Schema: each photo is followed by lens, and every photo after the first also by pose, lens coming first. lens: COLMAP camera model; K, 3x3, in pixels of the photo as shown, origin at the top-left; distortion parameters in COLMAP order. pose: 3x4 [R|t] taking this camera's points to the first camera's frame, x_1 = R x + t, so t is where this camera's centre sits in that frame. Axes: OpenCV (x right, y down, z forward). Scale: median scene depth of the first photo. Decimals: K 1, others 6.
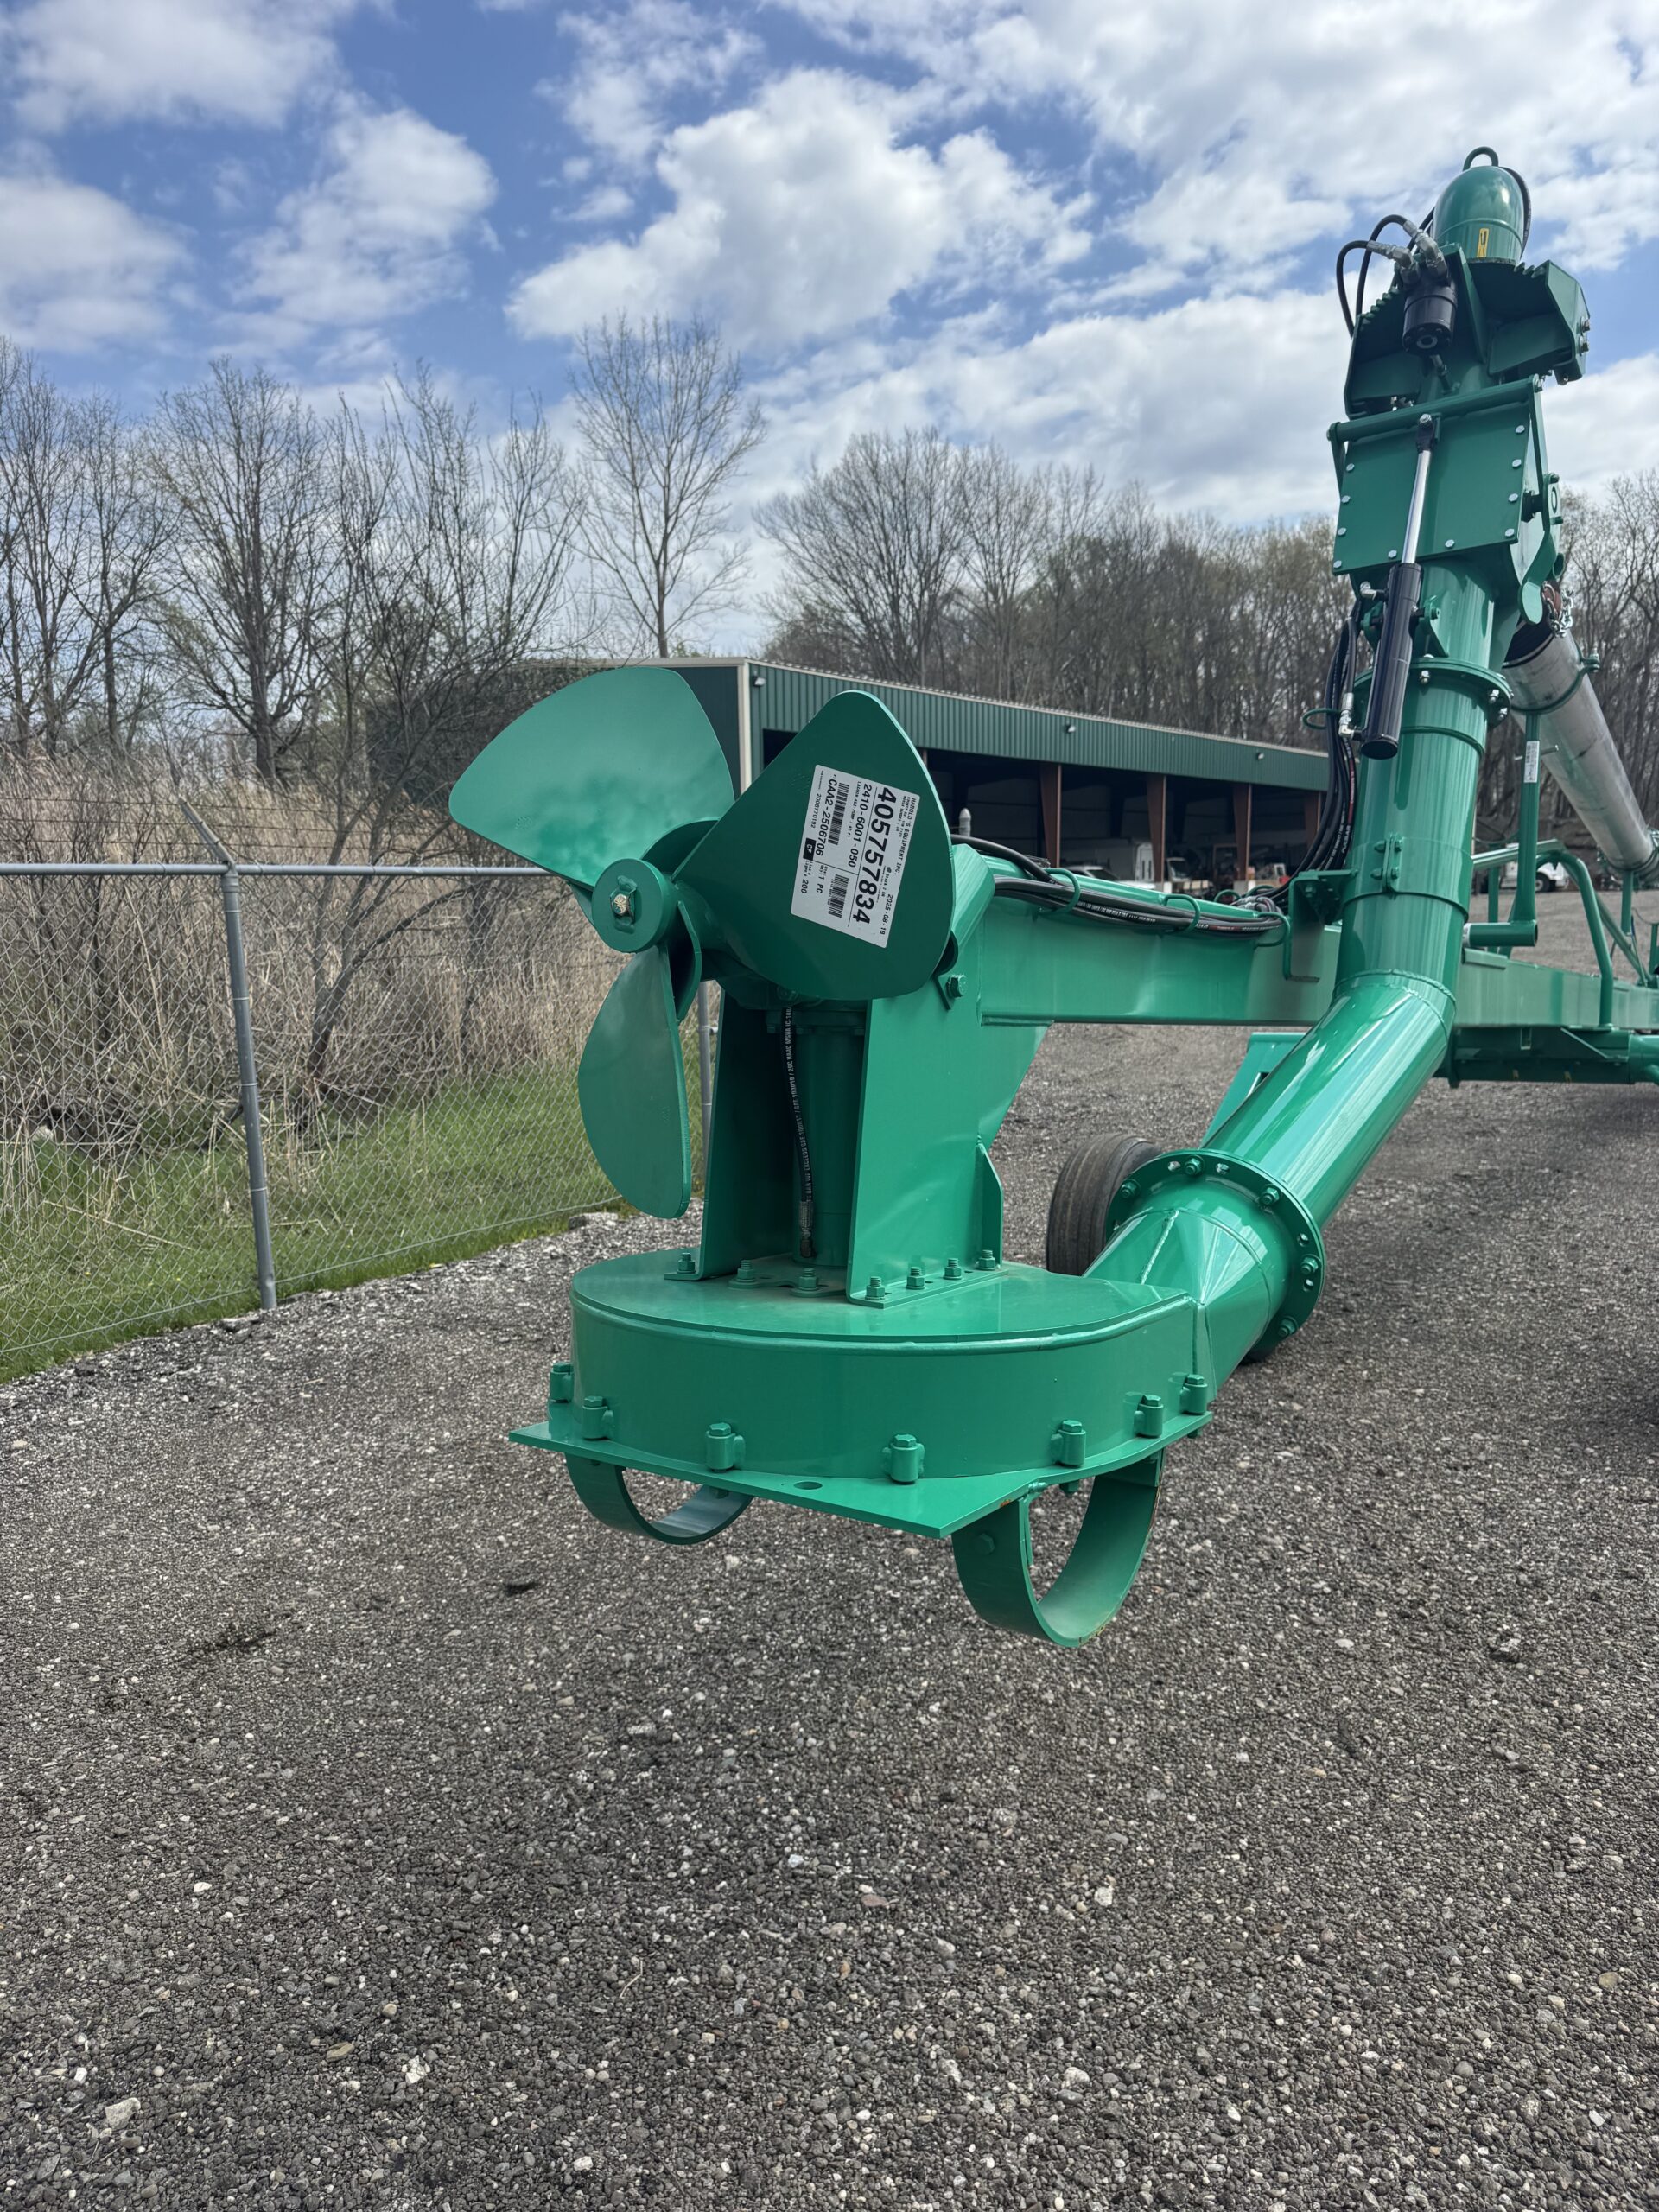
lens RADIAL K [[1497.5, 0, 829.5], [0, 1497.5, 1106.0], [0, 0, 1]] dist [0.034451, -0.059535]
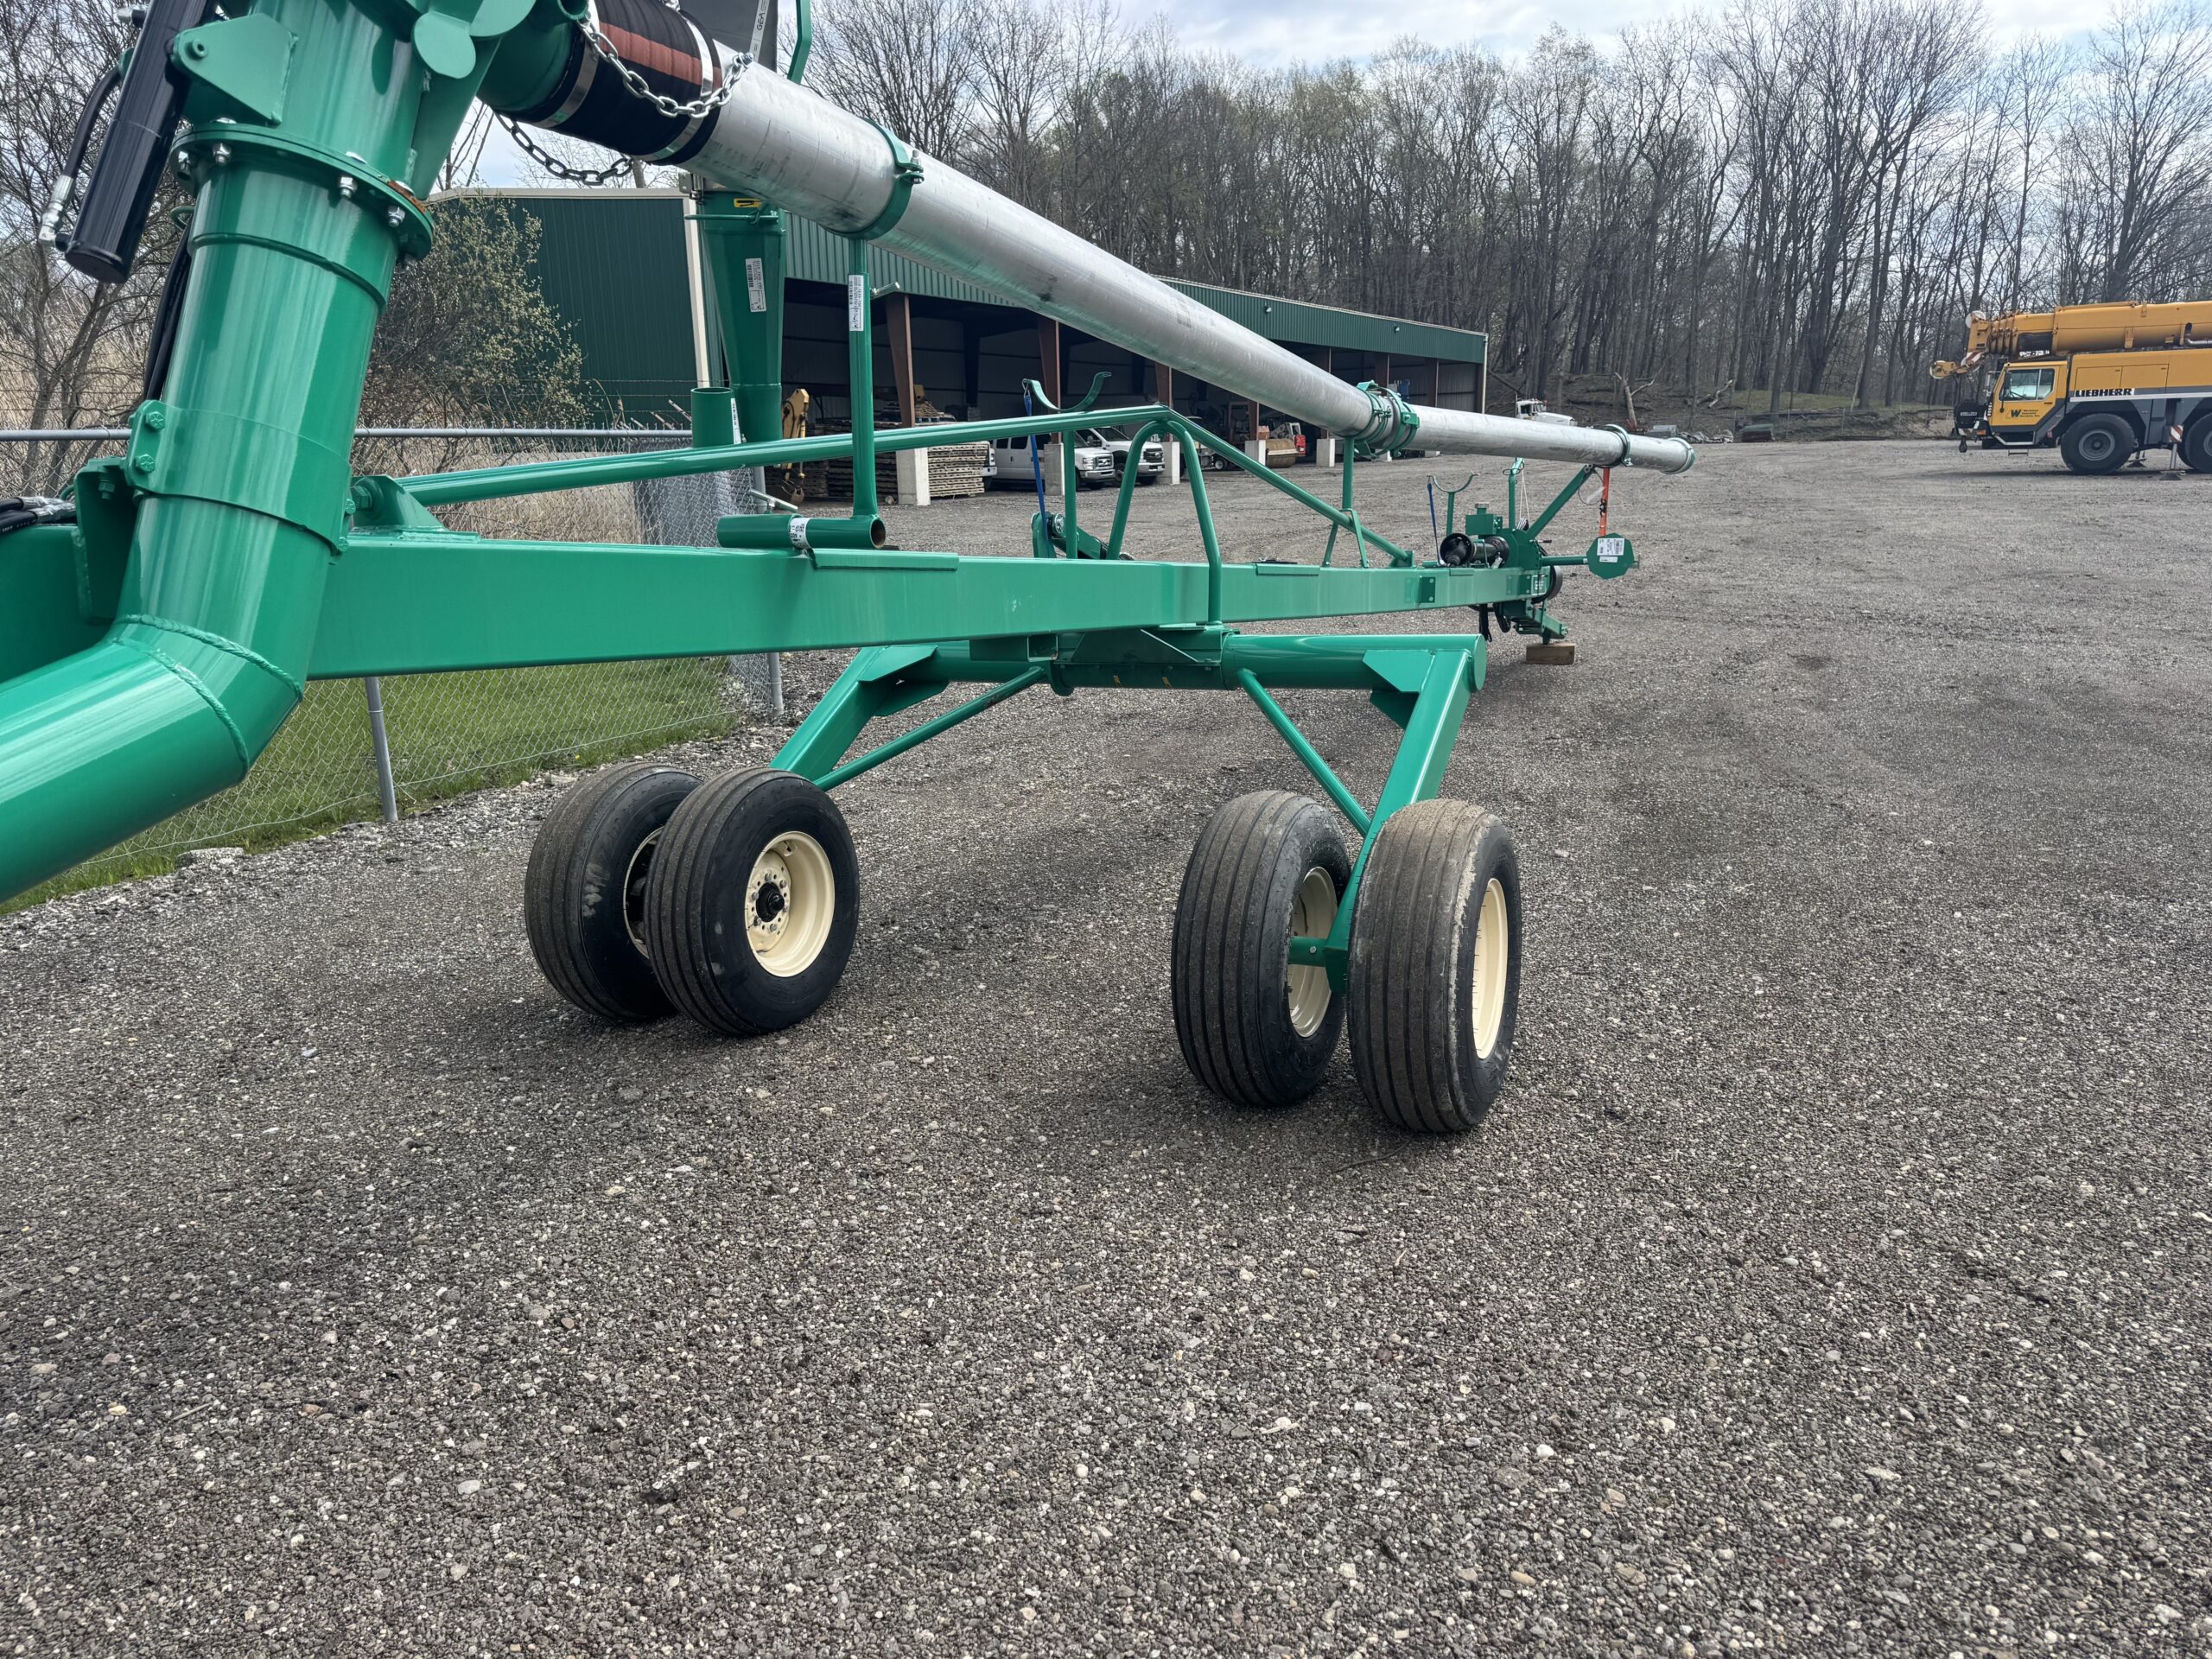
lens RADIAL K [[1497.5, 0, 1106.0], [0, 1497.5, 829.5], [0, 0, 1]] dist [0.034451, -0.059535]
pose [[0.989826, -0.035921, 0.137676, 0.142535], [0.021201, 0.994041, 0.106926, -0.012235], [-0.140697, -0.102919, 0.984689, 0.059513]]
